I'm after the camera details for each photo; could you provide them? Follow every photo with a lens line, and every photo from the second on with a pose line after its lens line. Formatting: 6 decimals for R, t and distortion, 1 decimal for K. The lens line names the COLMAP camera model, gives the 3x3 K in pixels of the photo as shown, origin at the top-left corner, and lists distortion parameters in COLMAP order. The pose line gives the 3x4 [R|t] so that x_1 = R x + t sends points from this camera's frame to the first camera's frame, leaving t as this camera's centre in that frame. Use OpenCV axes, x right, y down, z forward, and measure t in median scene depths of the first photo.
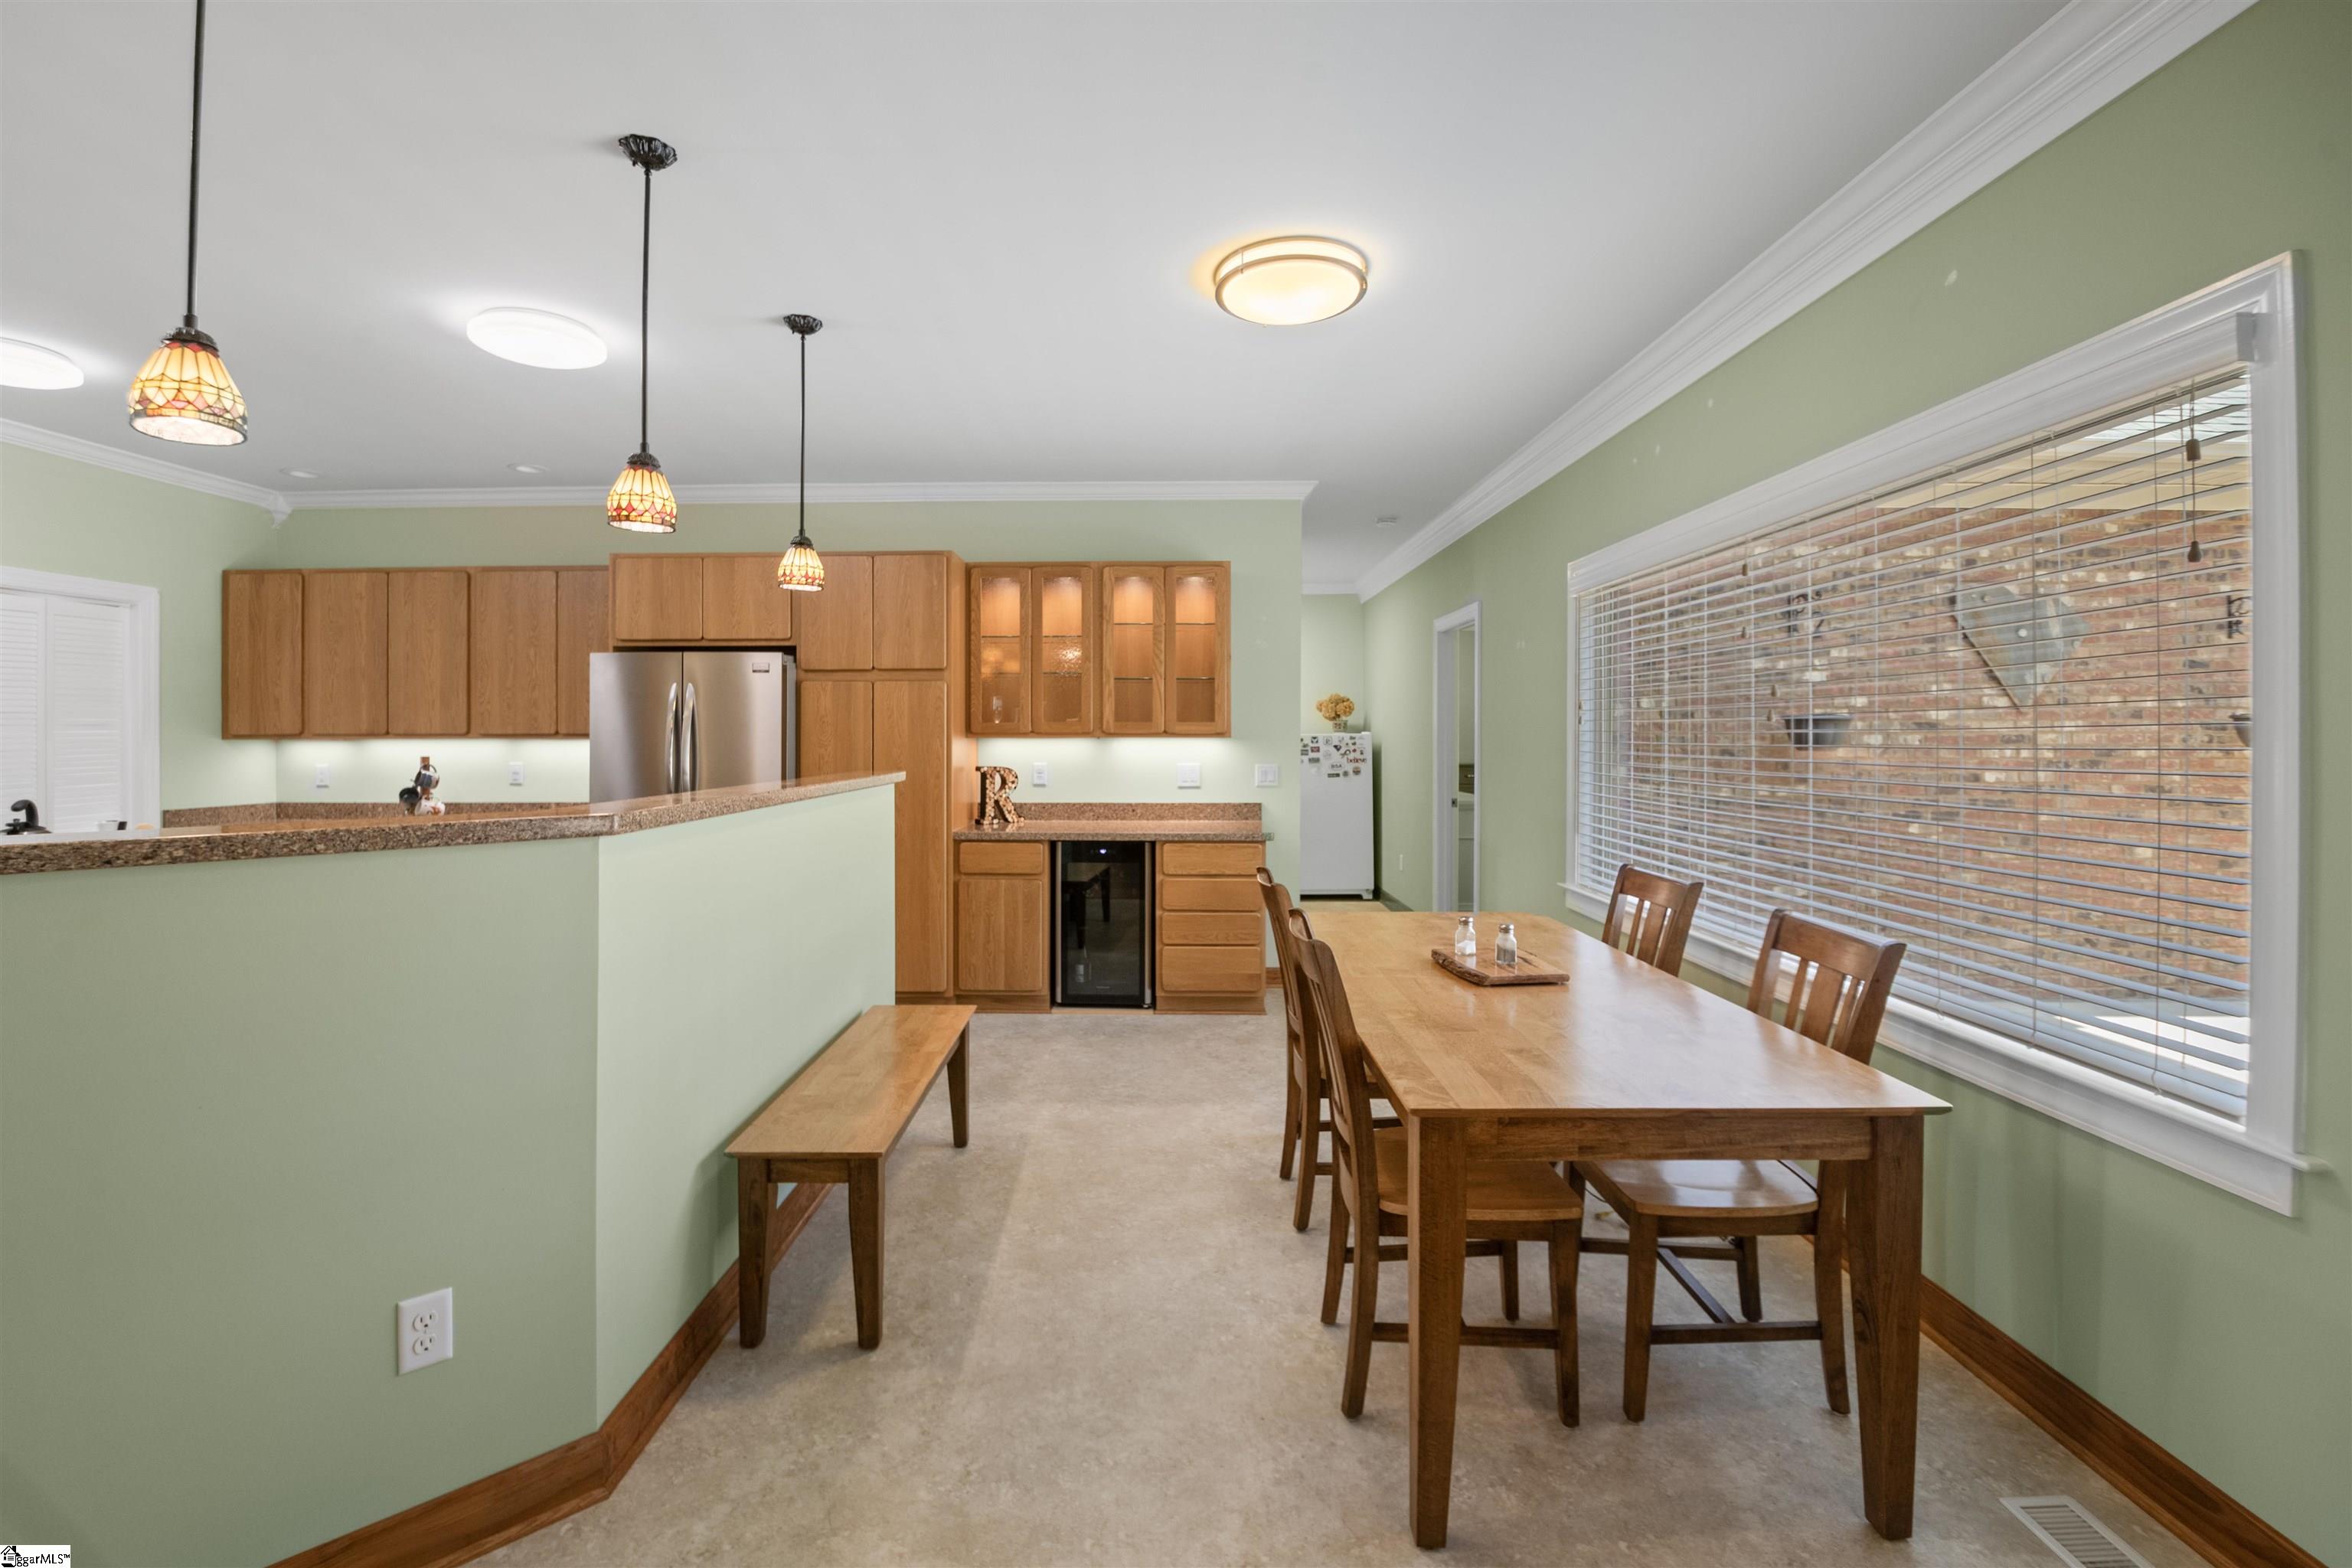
lens RADIAL K [[997.5, 0, 1161.1], [0, 997.5, 731.7], [0, 0, 1]] dist [-0.014717, -0.001052]
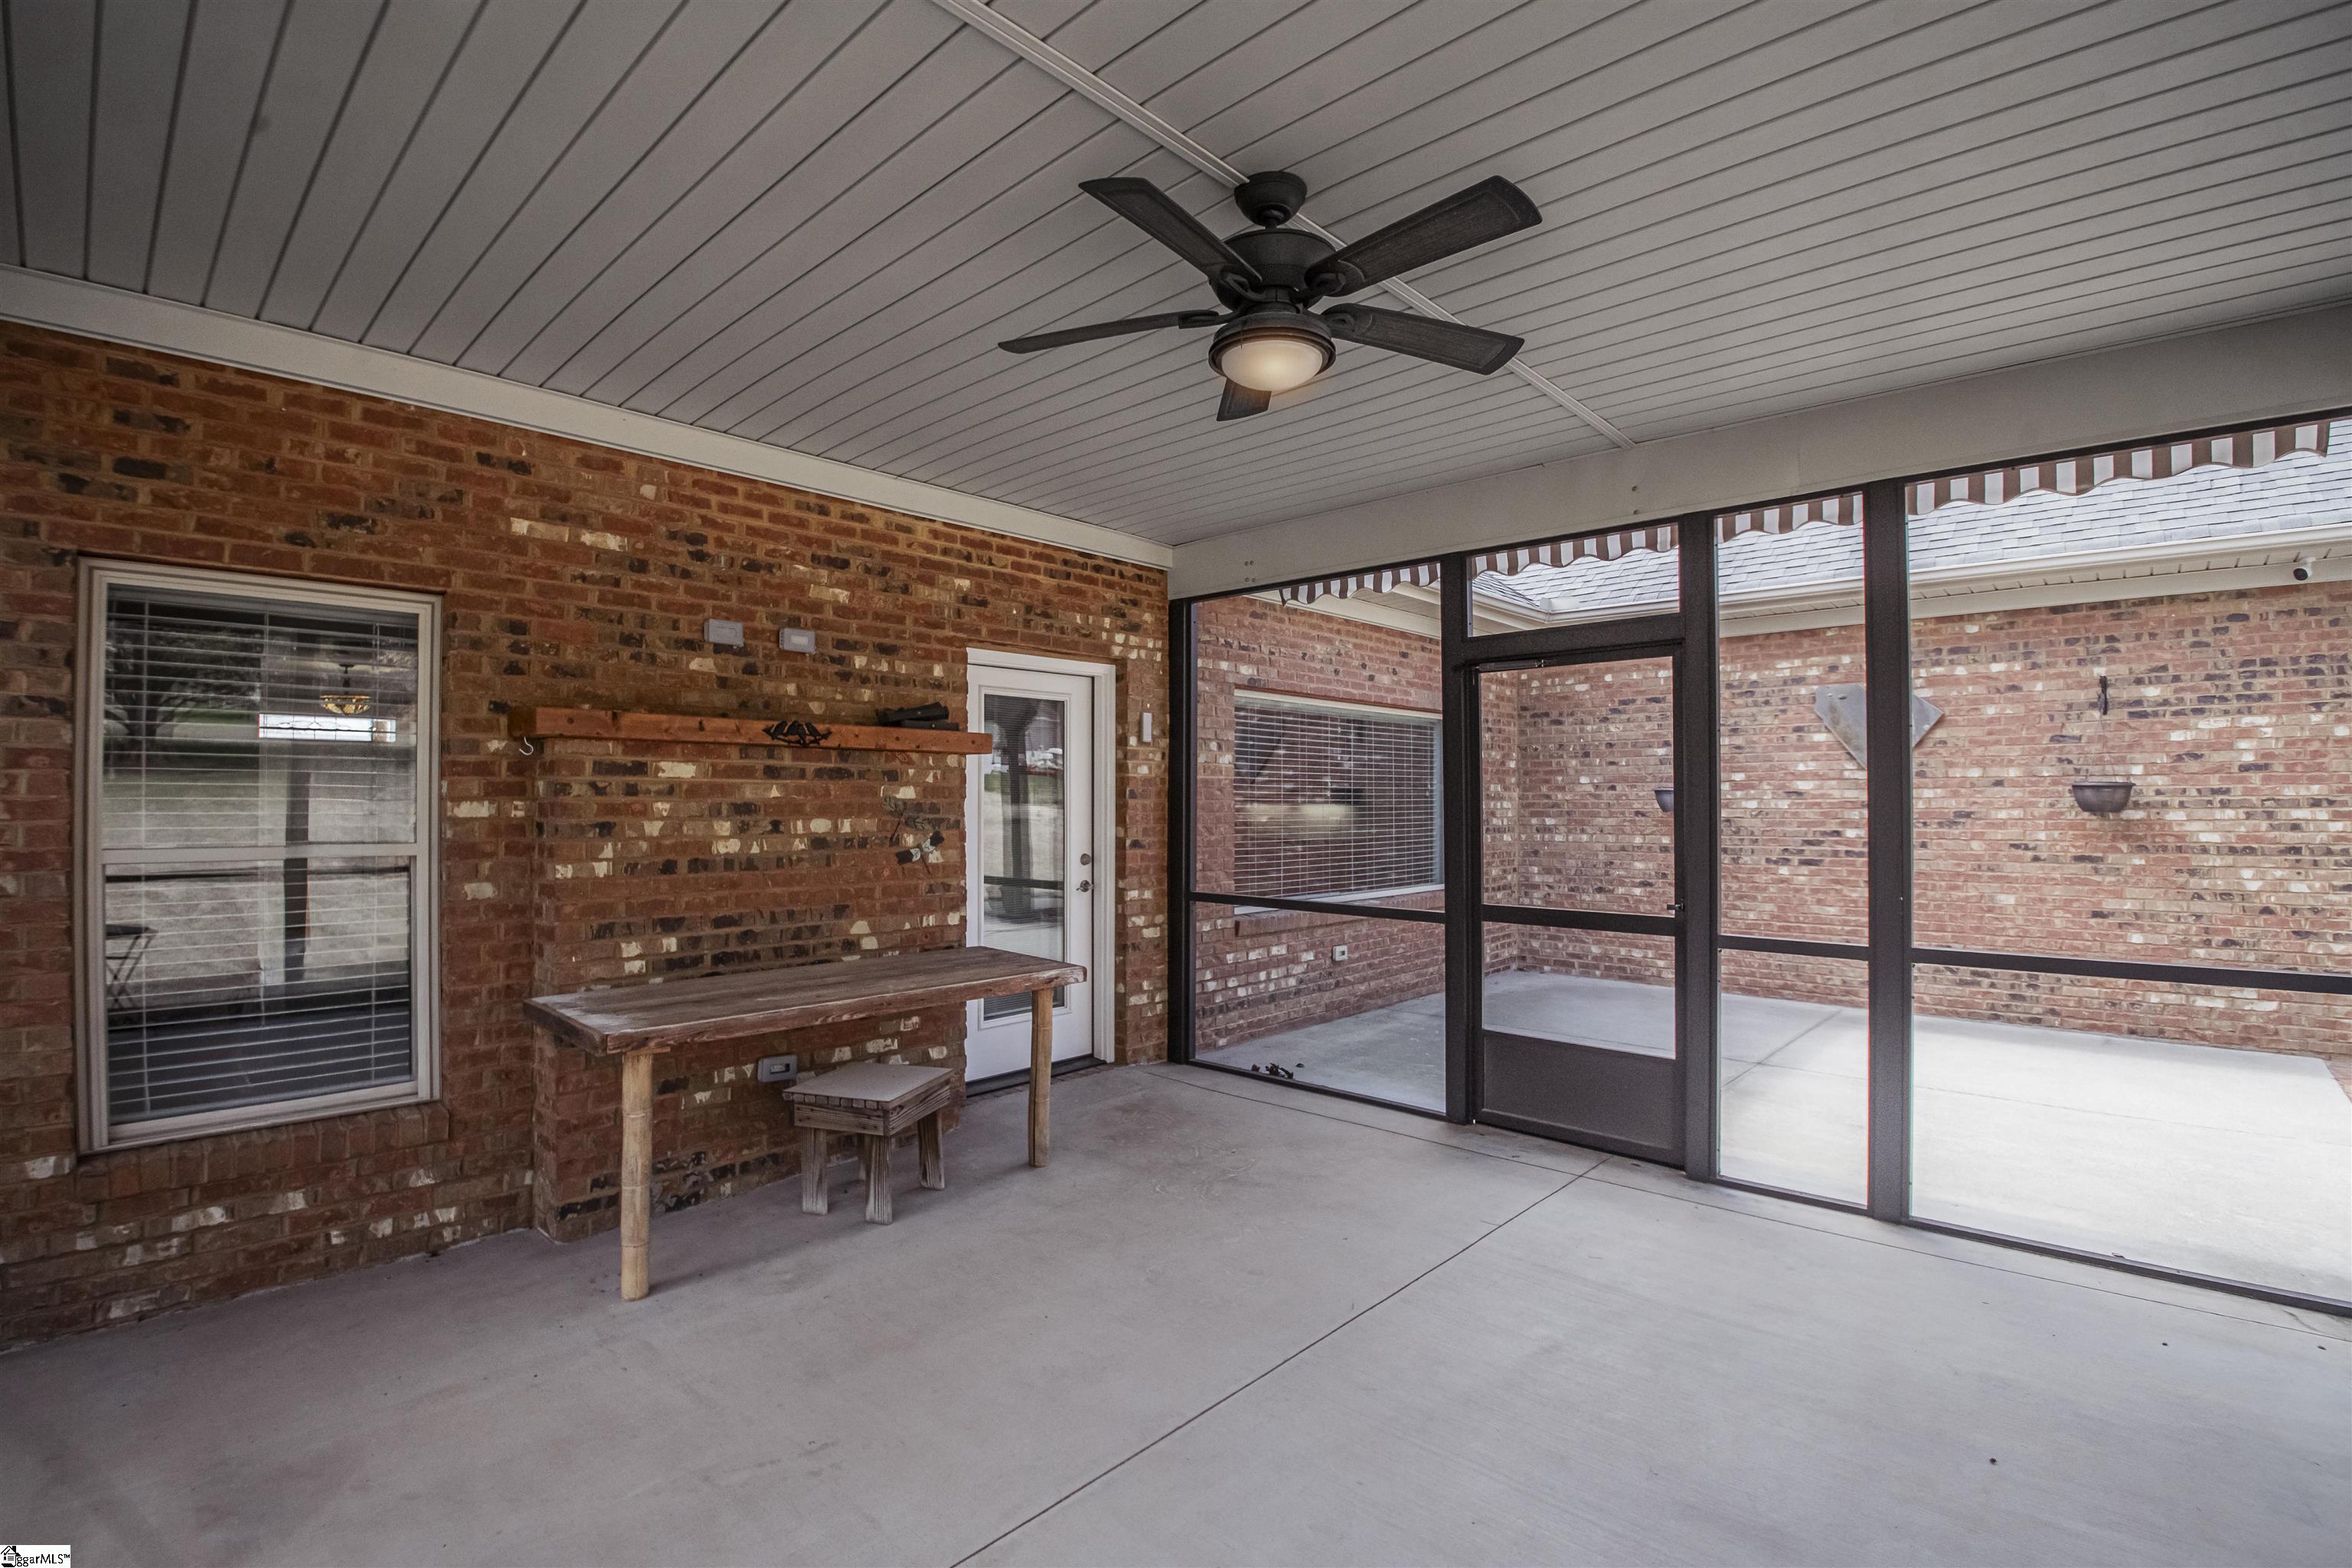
lens RADIAL K [[1080.7, 0, 1179.9], [0, 1080.7, 796.6], [0, 0, 1]] dist [-0.016653, -0.004842]
pose [[0.730856, -0.003086, -0.682525, 1.246765], [0.004198, 0.999991, -0.000026, -0.006177], [0.682519, -0.002846, 0.730862, -0.677201]]
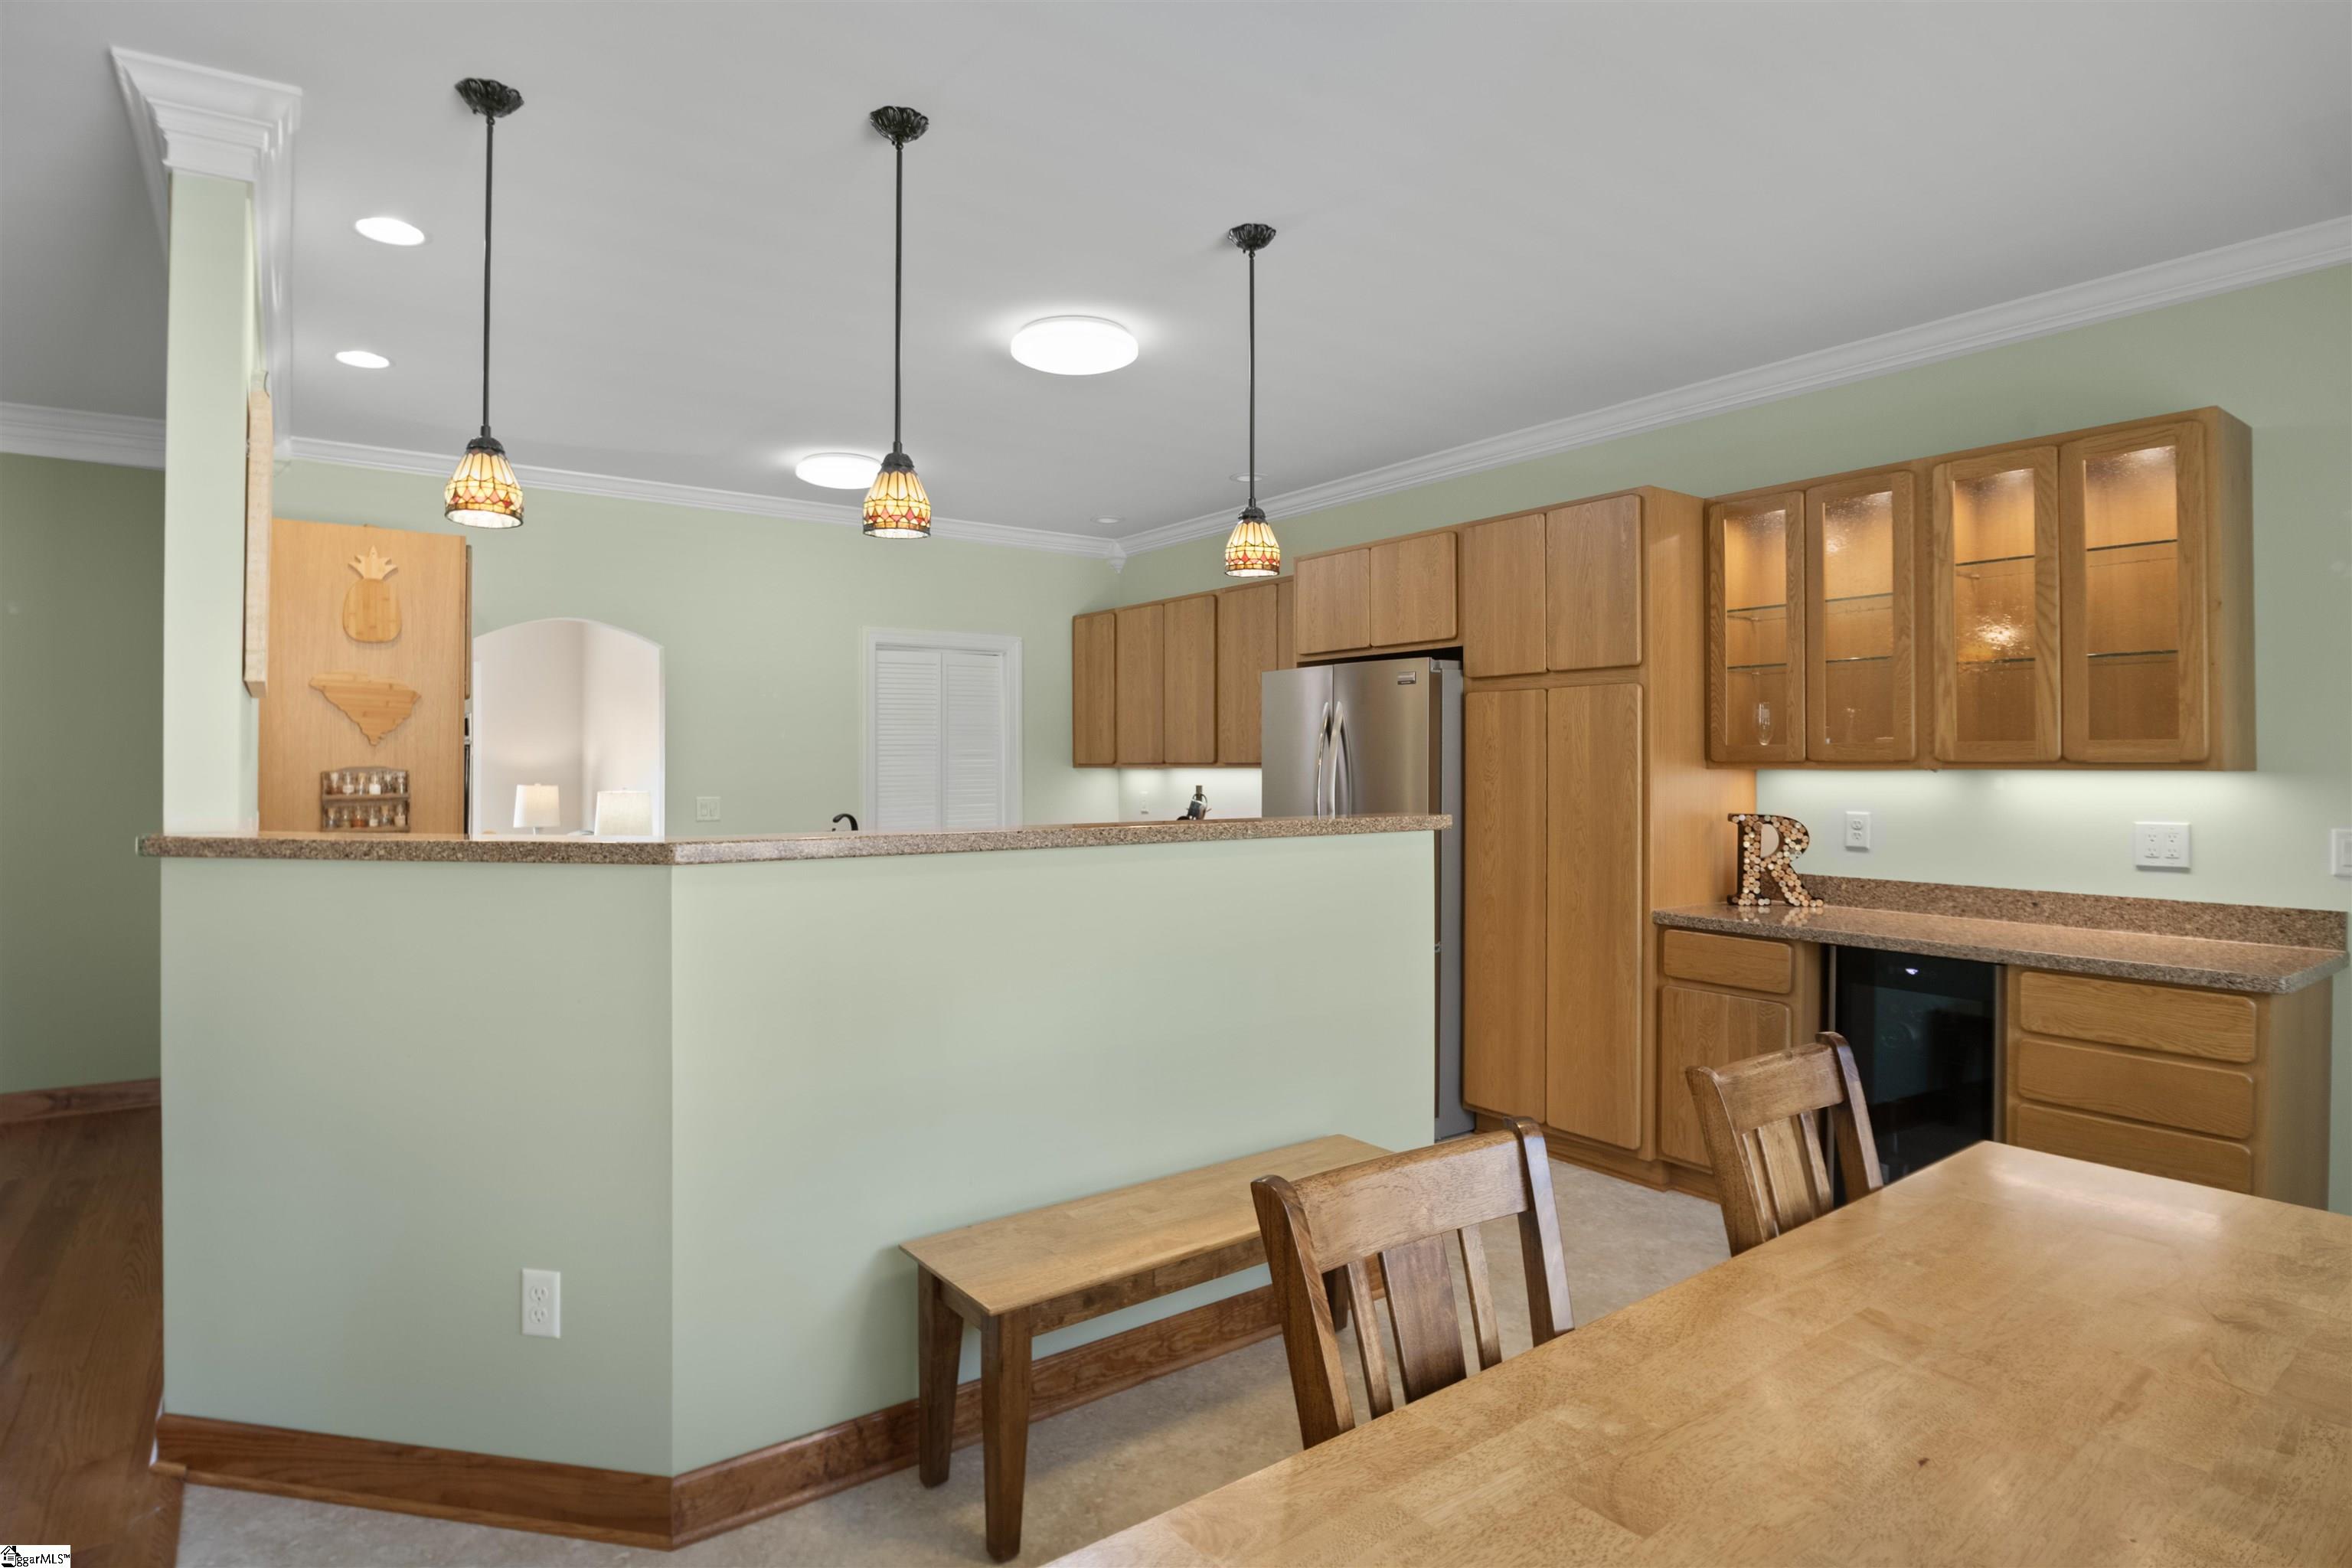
lens RADIAL K [[1245.4, 0, 1132.1], [0, 1245.4, 752.4], [0, 0, 1]] dist [-0.020980, 0.002429]
pose [[0.589563, -0.006632, -0.807695, 0.241697], [0.000632, 0.999970, -0.007750, 0.001631], [0.807722, 0.004058, 0.589550, 0.228821]]
